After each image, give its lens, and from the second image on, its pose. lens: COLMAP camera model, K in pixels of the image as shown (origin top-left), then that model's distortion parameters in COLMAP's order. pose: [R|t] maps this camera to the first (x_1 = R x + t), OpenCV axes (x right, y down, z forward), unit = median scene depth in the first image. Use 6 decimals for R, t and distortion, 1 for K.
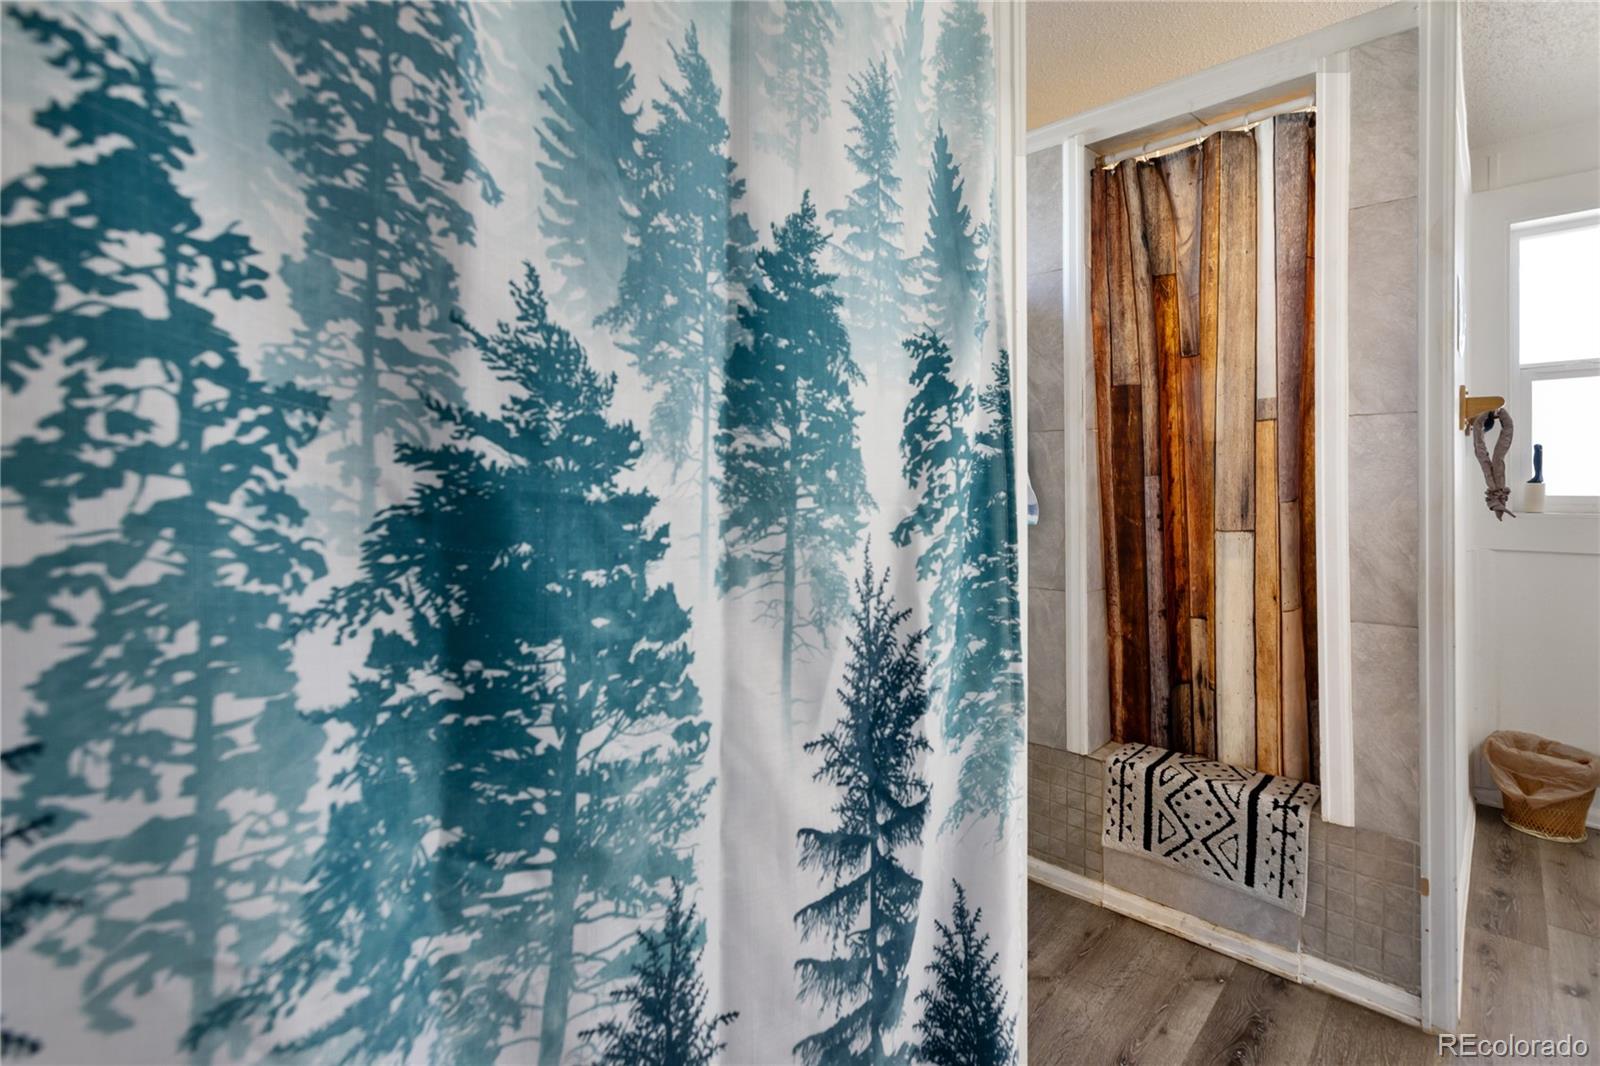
lens RADIAL K [[739.3, 0, 817.6], [0, 739.3, 487.8], [0, 0, 1]] dist [0.008535, 0.000865]
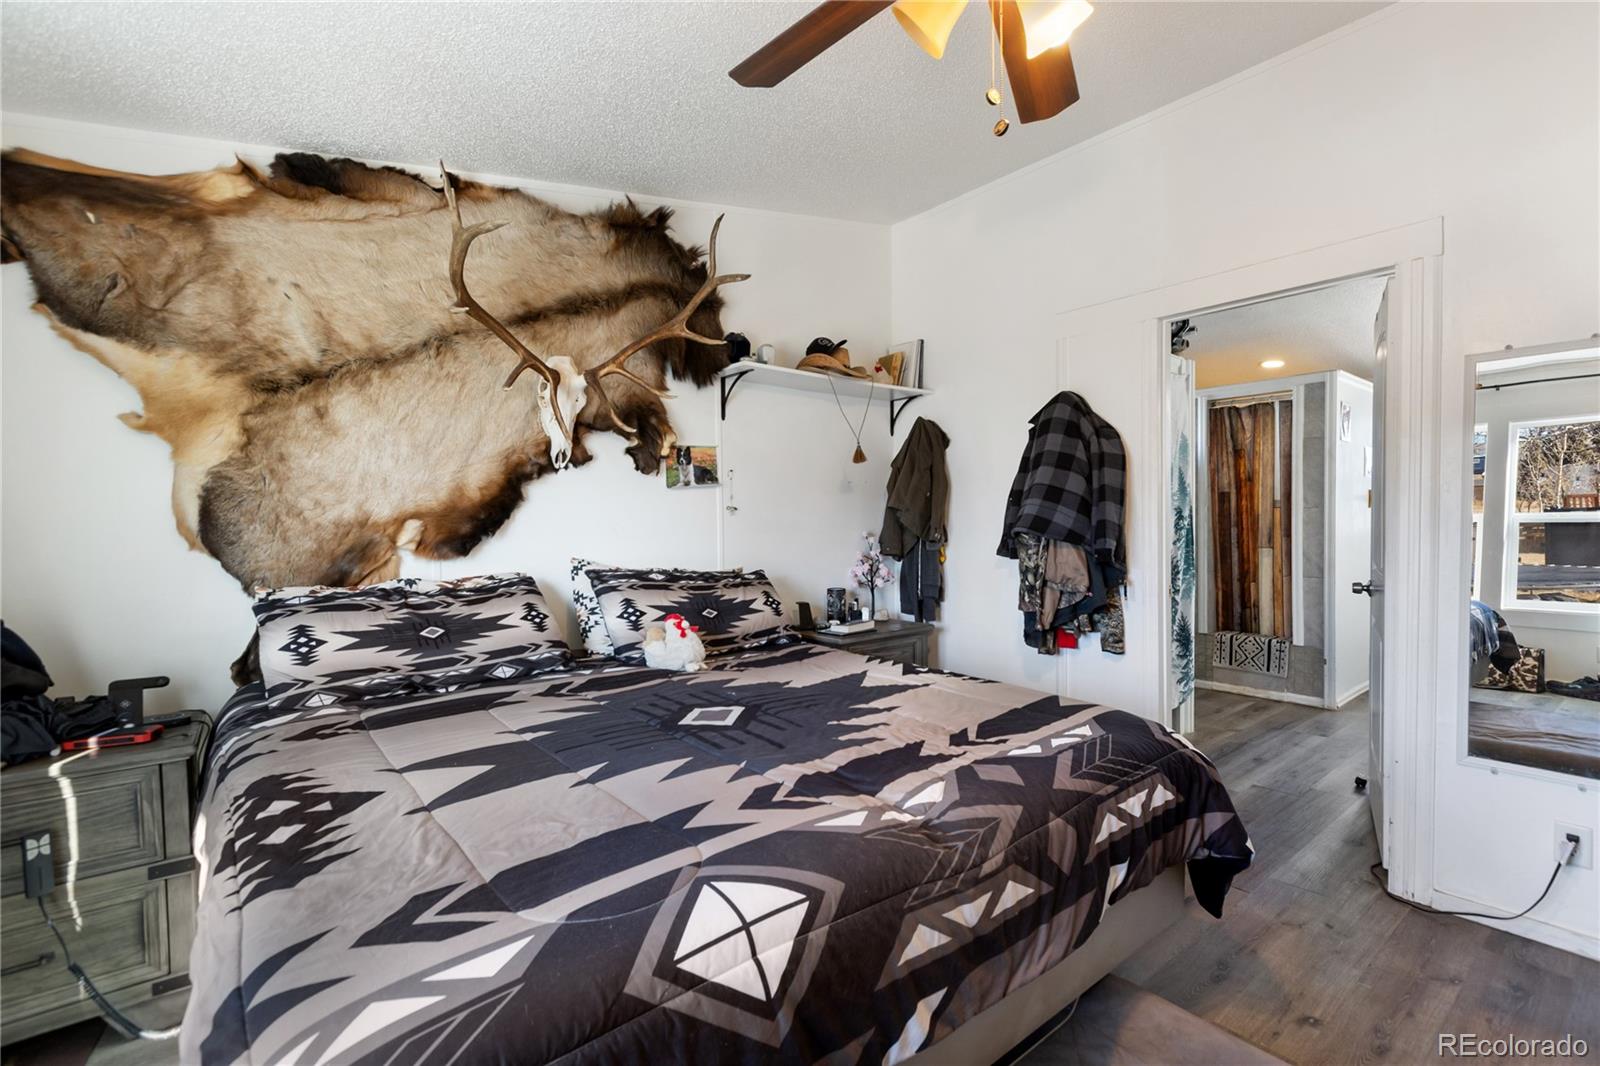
lens RADIAL K [[739.3, 0, 796.0], [0, 739.3, 535.7], [0, 0, 1]] dist [0.008535, 0.000865]
pose [[0.988969, -0.001560, -0.148114, -0.738009], [0.004375, 0.999816, 0.018683, -0.043627], [0.148058, -0.019125, 0.988794, -1.943223]]
